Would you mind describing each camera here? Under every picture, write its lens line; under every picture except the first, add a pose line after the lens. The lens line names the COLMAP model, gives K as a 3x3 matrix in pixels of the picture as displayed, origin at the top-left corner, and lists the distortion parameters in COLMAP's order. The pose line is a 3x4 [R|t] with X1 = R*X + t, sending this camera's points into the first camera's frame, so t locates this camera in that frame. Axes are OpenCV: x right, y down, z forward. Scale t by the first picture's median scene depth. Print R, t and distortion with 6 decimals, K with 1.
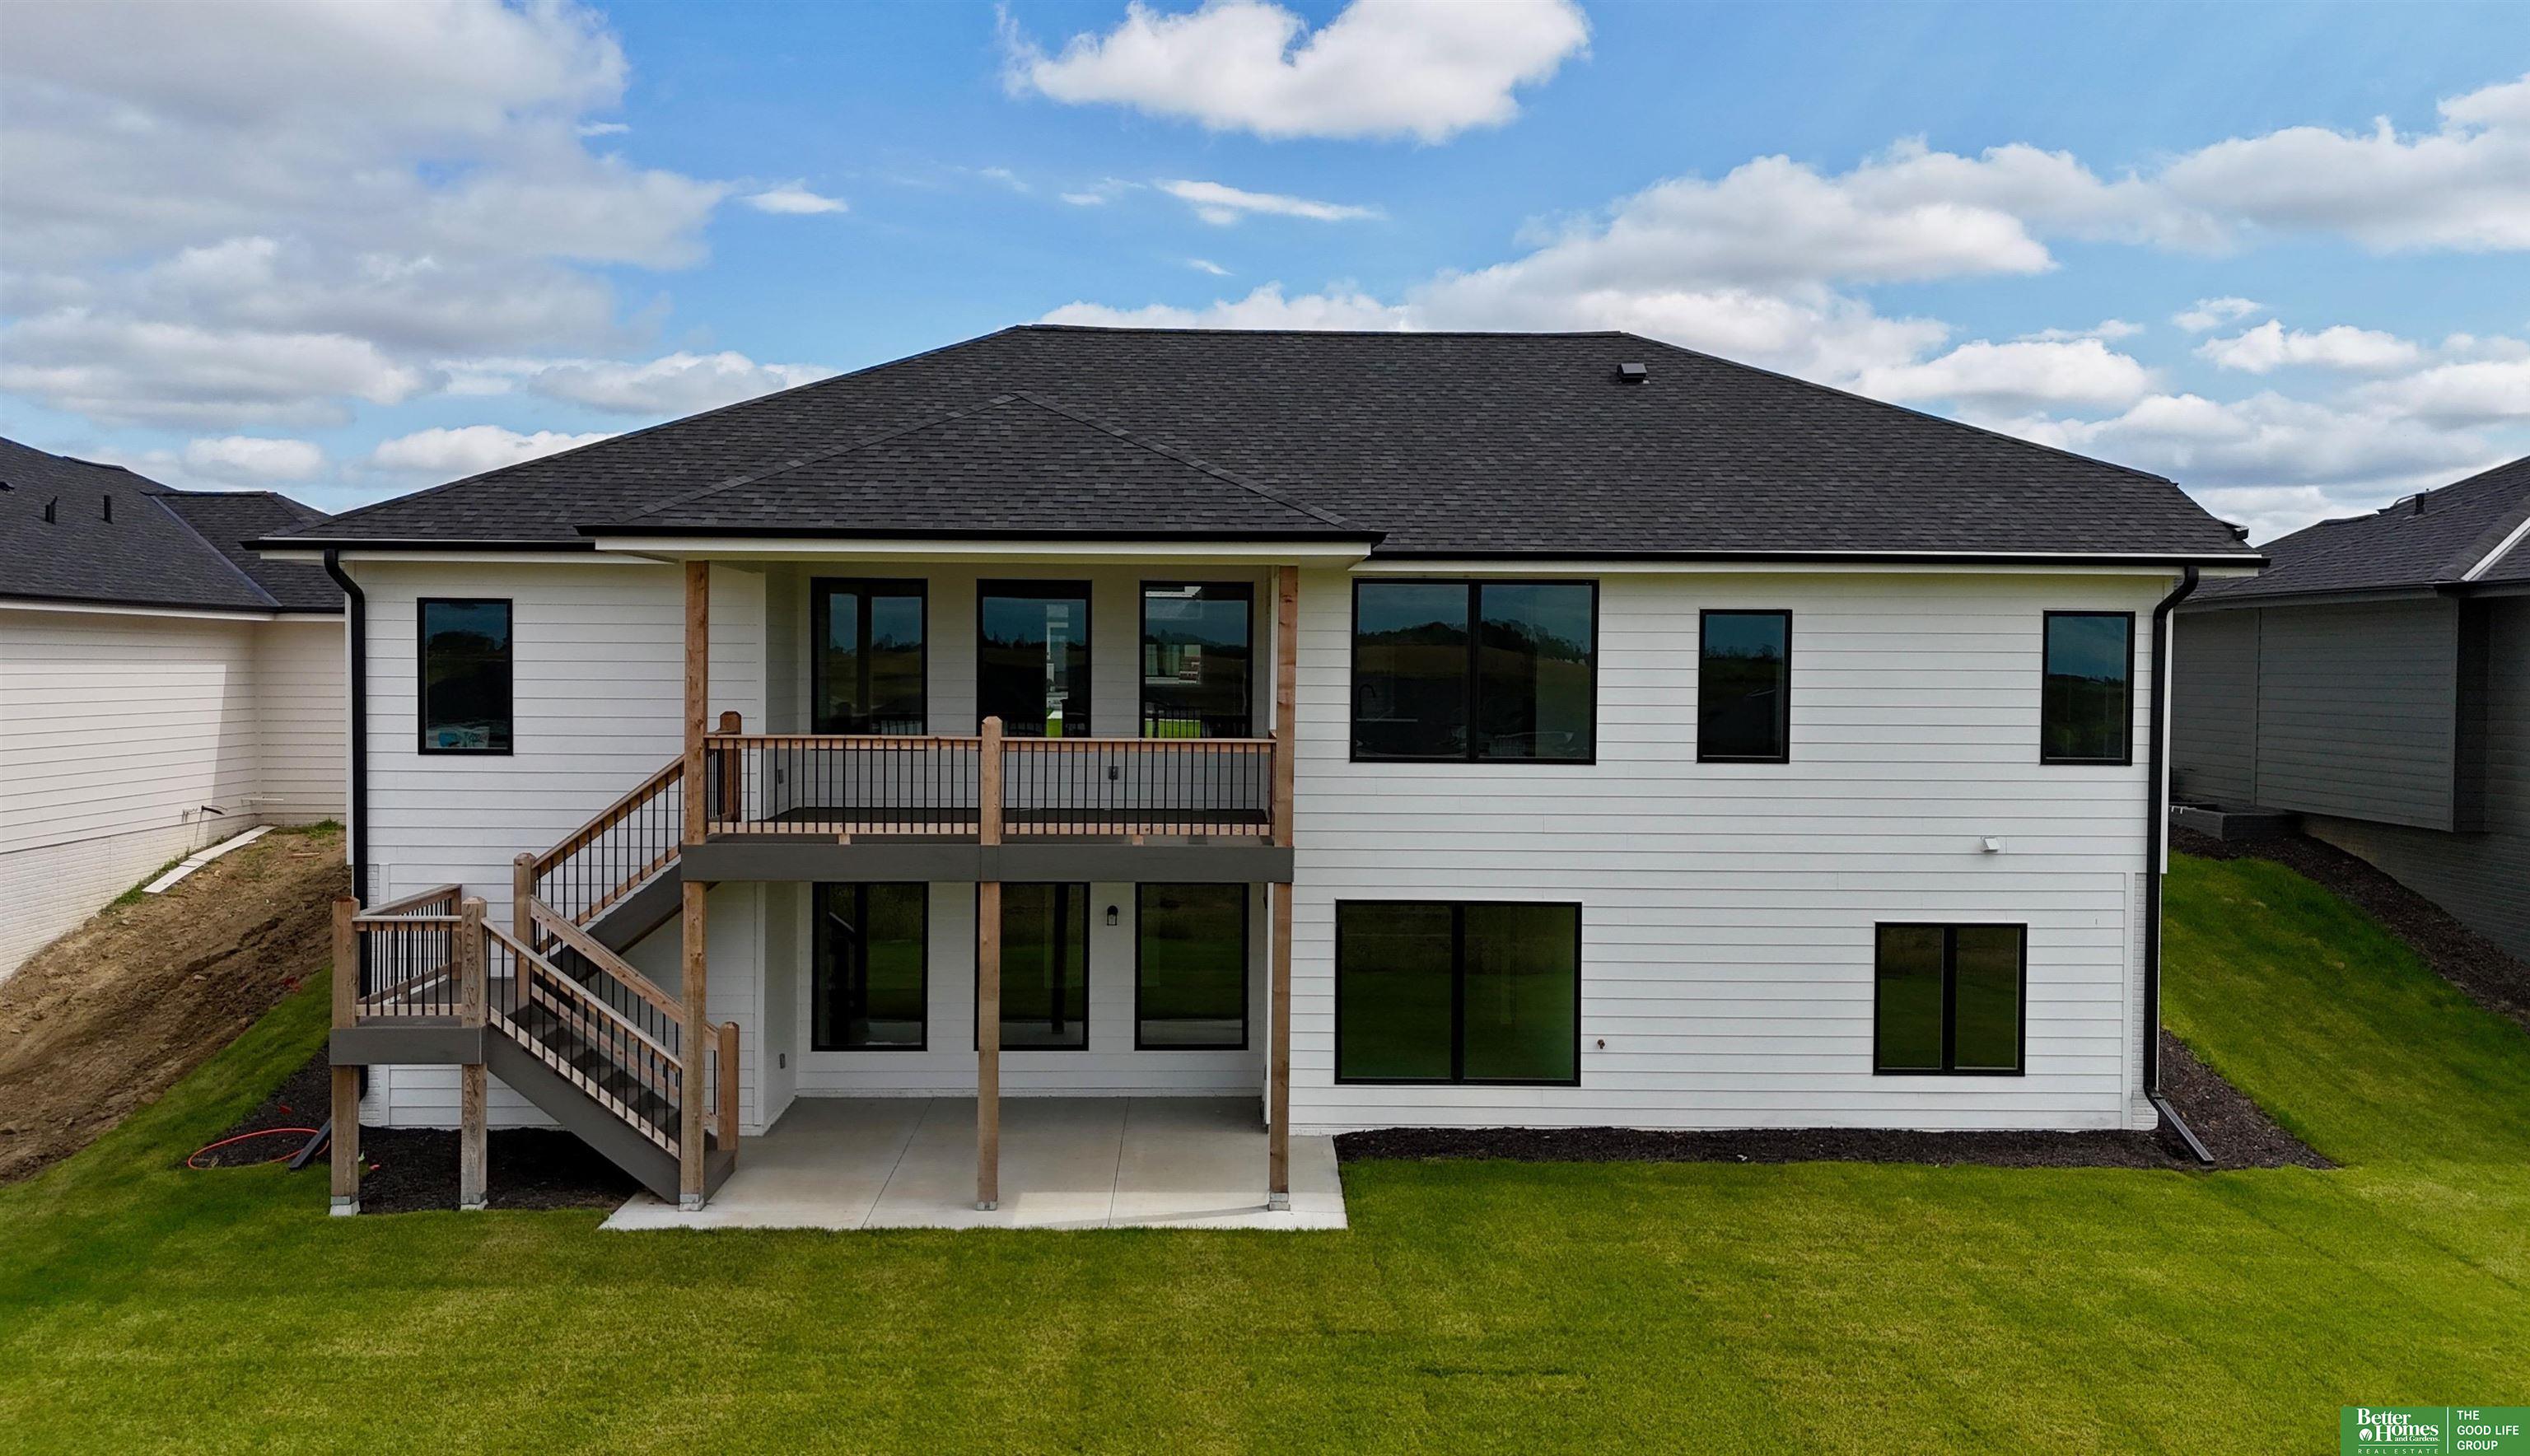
lens RADIAL K [[1993.0, 0, 1265.0], [0, 1993.0, 728.0], [0, 0, 1]] dist [0.041610, -0.011703]
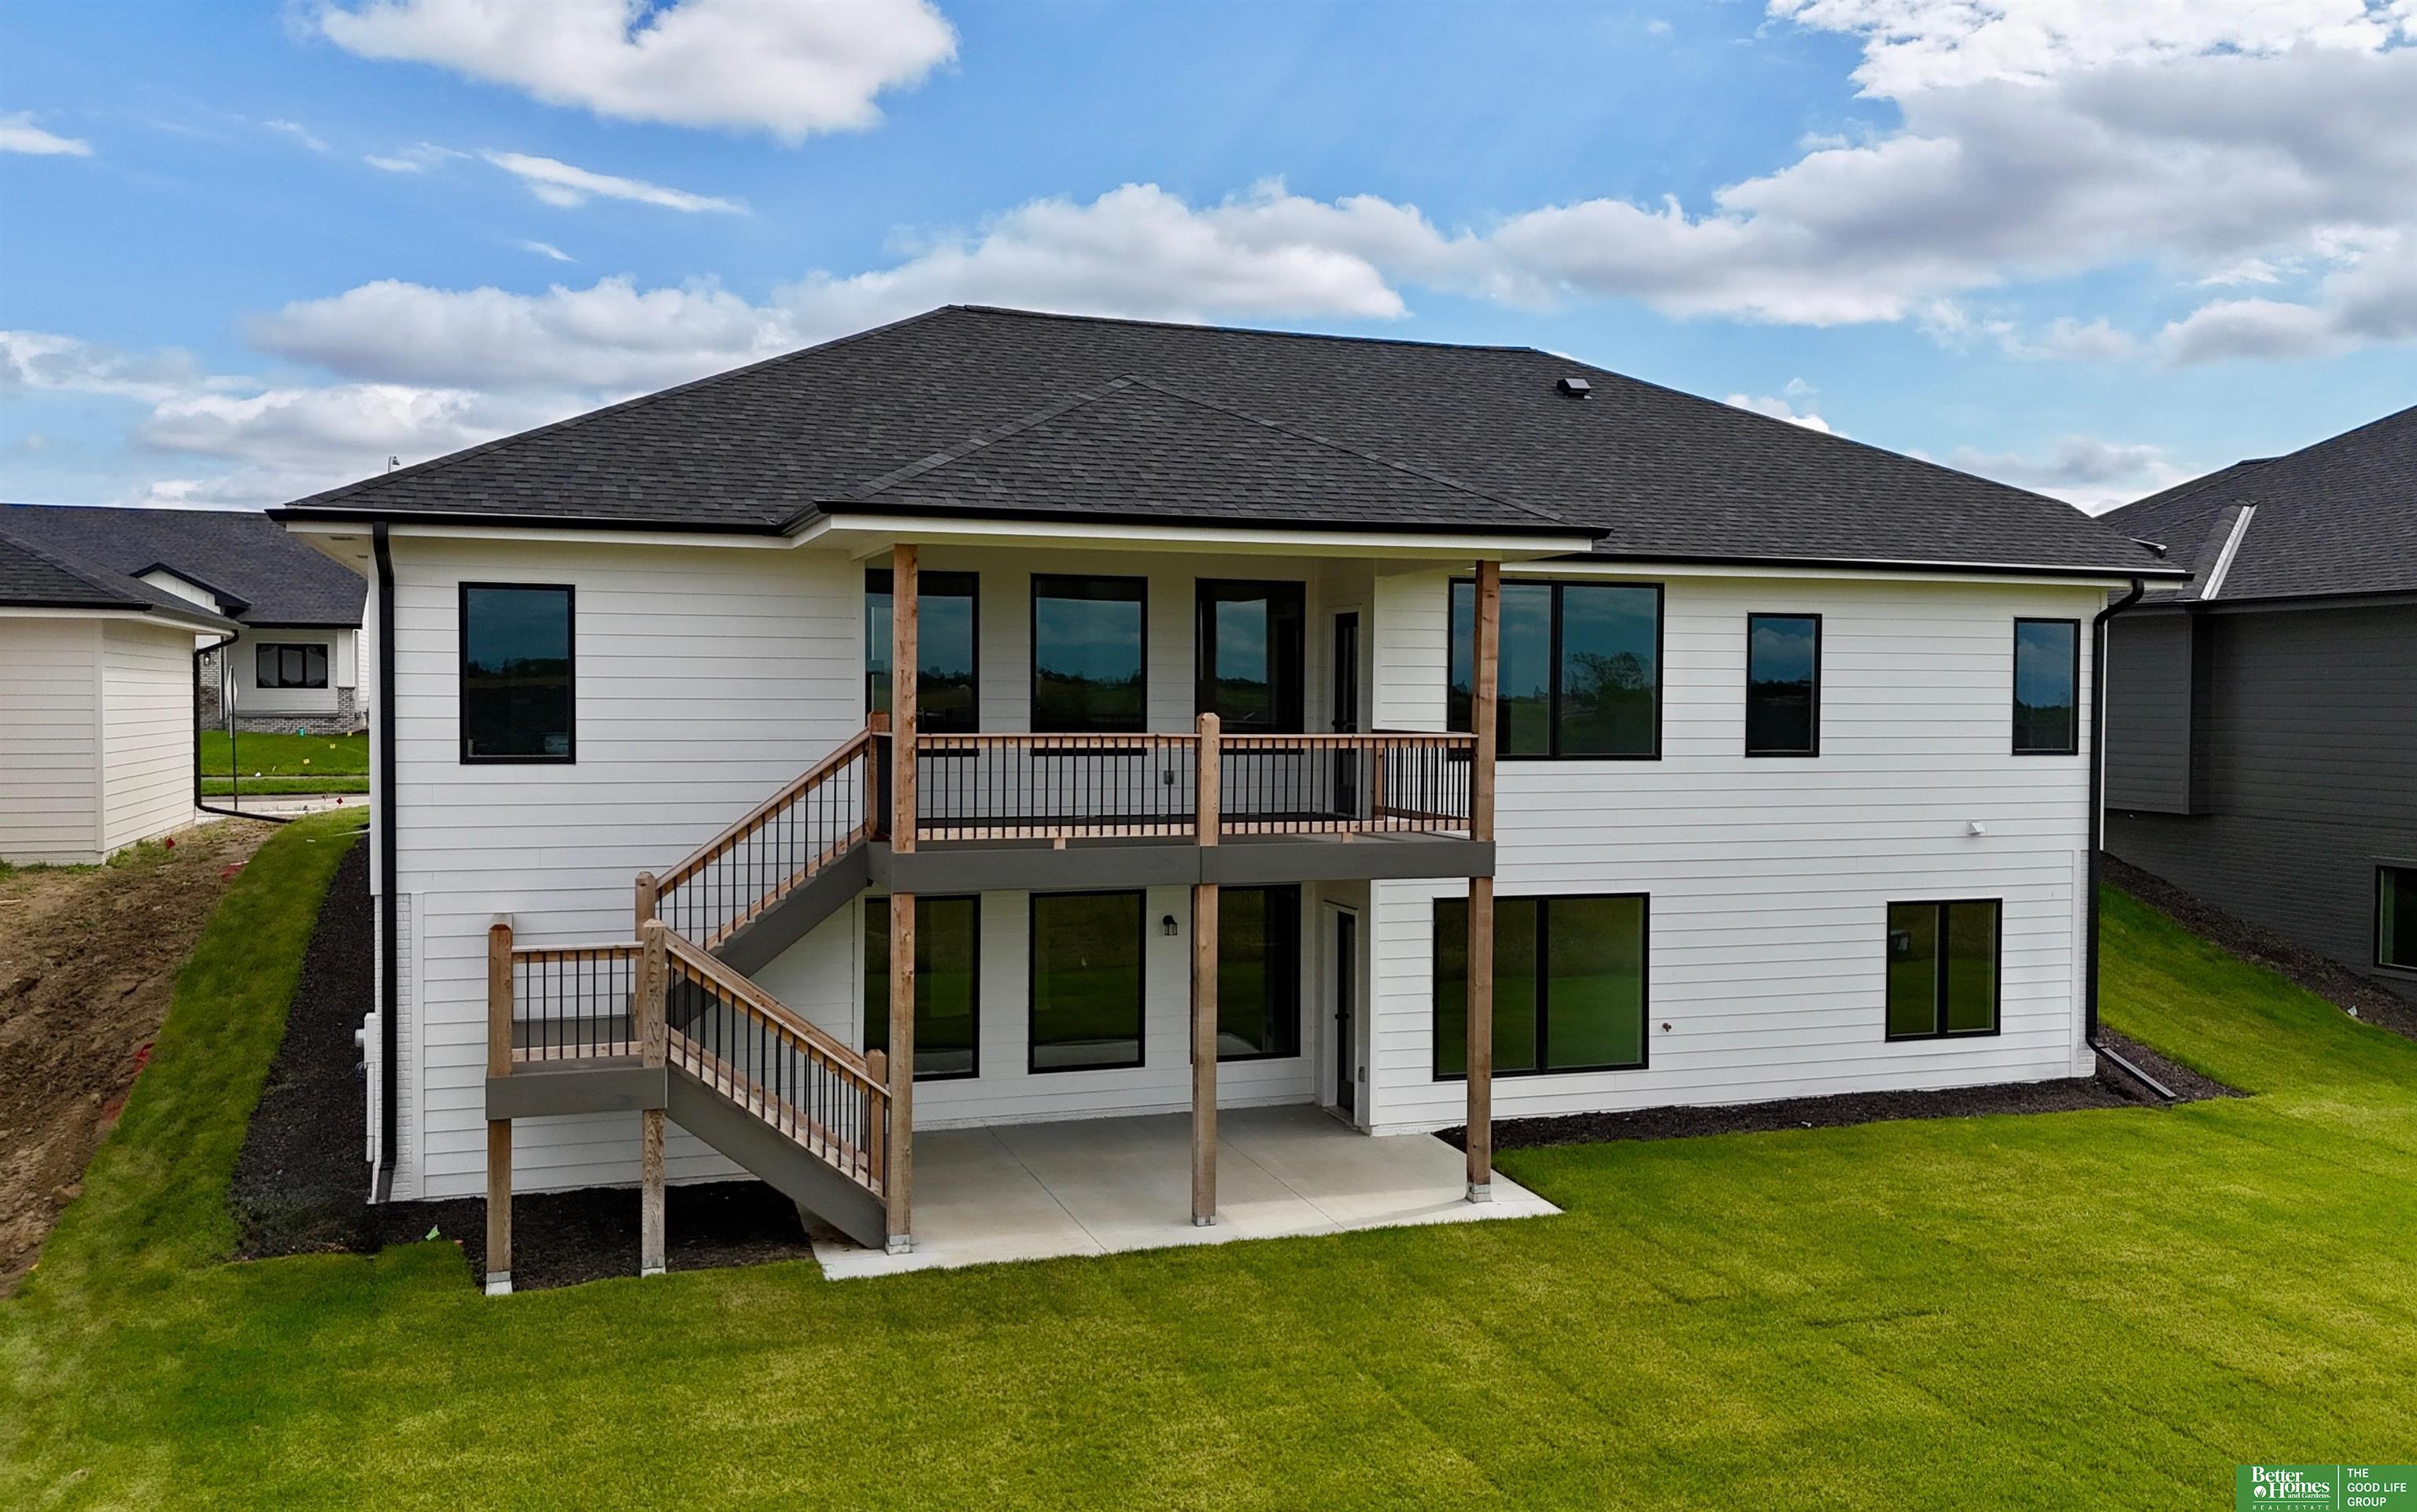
lens RADIAL K [[2050.2, 0, 1301.7], [0, 2050.2, 758.2], [0, 0, 1]] dist [0.038367, -0.000224]
pose [[0.945728, -0.011989, 0.324739, -0.360120], [0.012012, 0.999926, 0.001934, 0.012983], [-0.324738, 0.002072, 0.945802, 0.043994]]
